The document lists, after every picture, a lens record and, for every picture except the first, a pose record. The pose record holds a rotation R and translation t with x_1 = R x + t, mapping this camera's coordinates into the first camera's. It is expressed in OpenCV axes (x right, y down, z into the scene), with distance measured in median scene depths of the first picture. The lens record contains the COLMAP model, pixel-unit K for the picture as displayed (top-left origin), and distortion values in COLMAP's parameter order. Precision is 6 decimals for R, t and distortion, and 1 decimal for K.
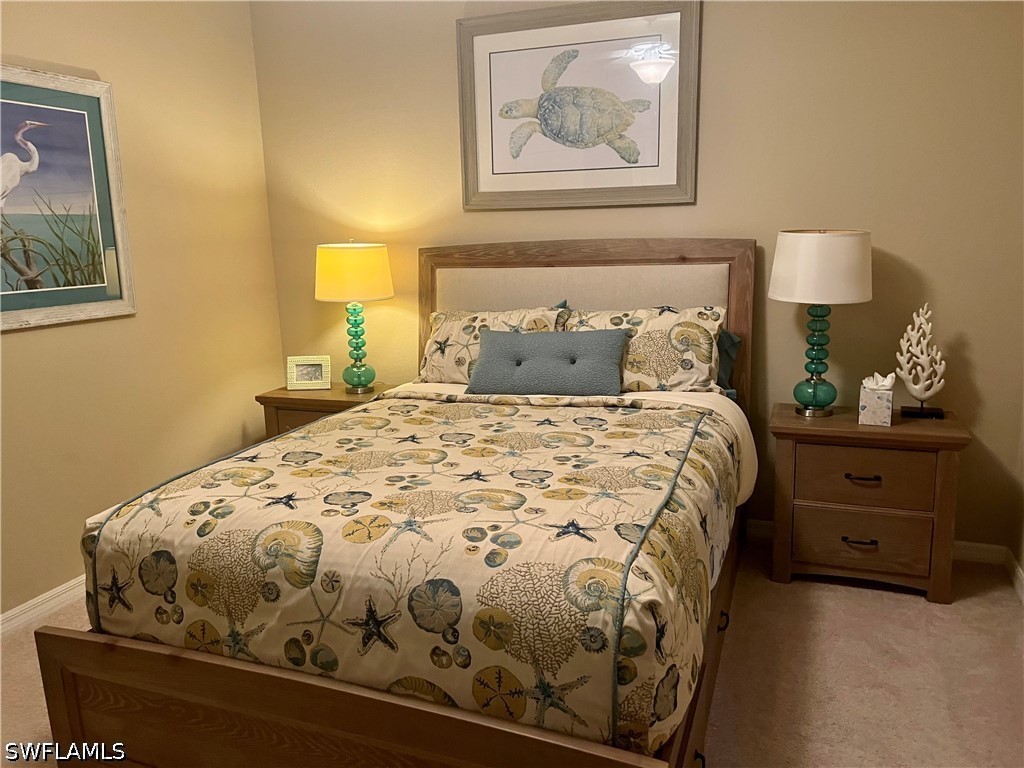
lens RADIAL K [[762.8, 0, 515.7], [0, 762.8, 385.2], [0, 0, 1]] dist [0.099524, -0.128817]
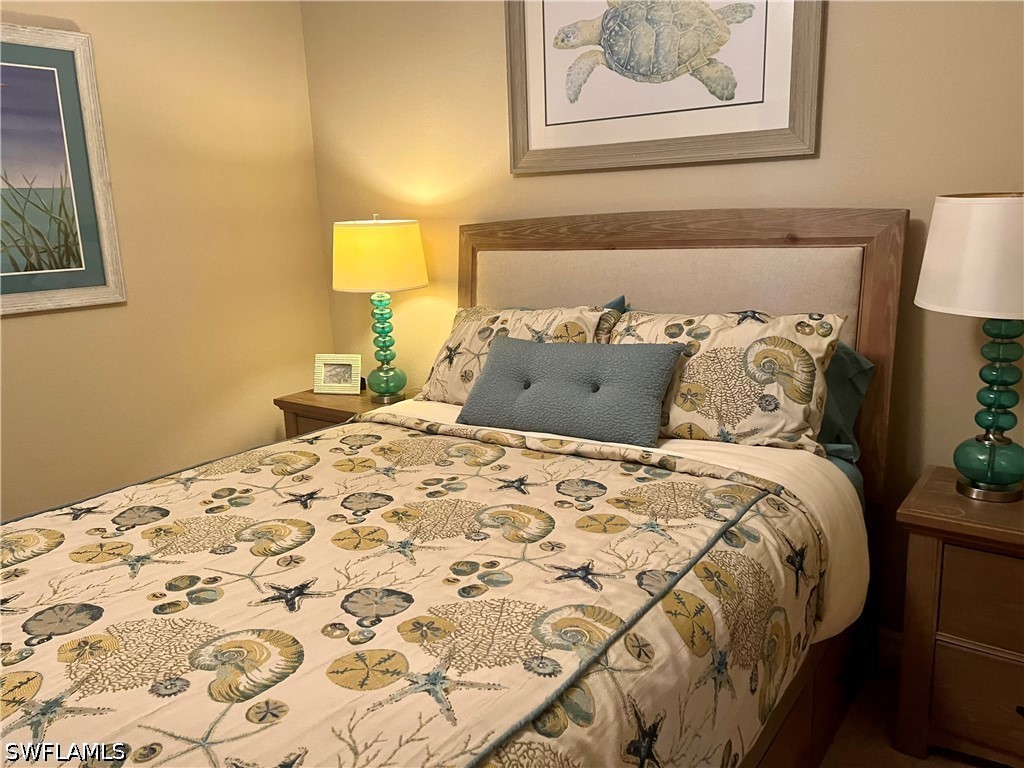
lens RADIAL K [[762.6, 0, 523.0], [0, 762.6, 379.1], [0, 0, 1]] dist [0.074356, -0.094475]
pose [[0.959925, 0.052169, -0.275359, 0.192480], [-0.045886, 0.998519, 0.029216, -0.054202], [0.276475, -0.015411, 0.960897, 0.302759]]
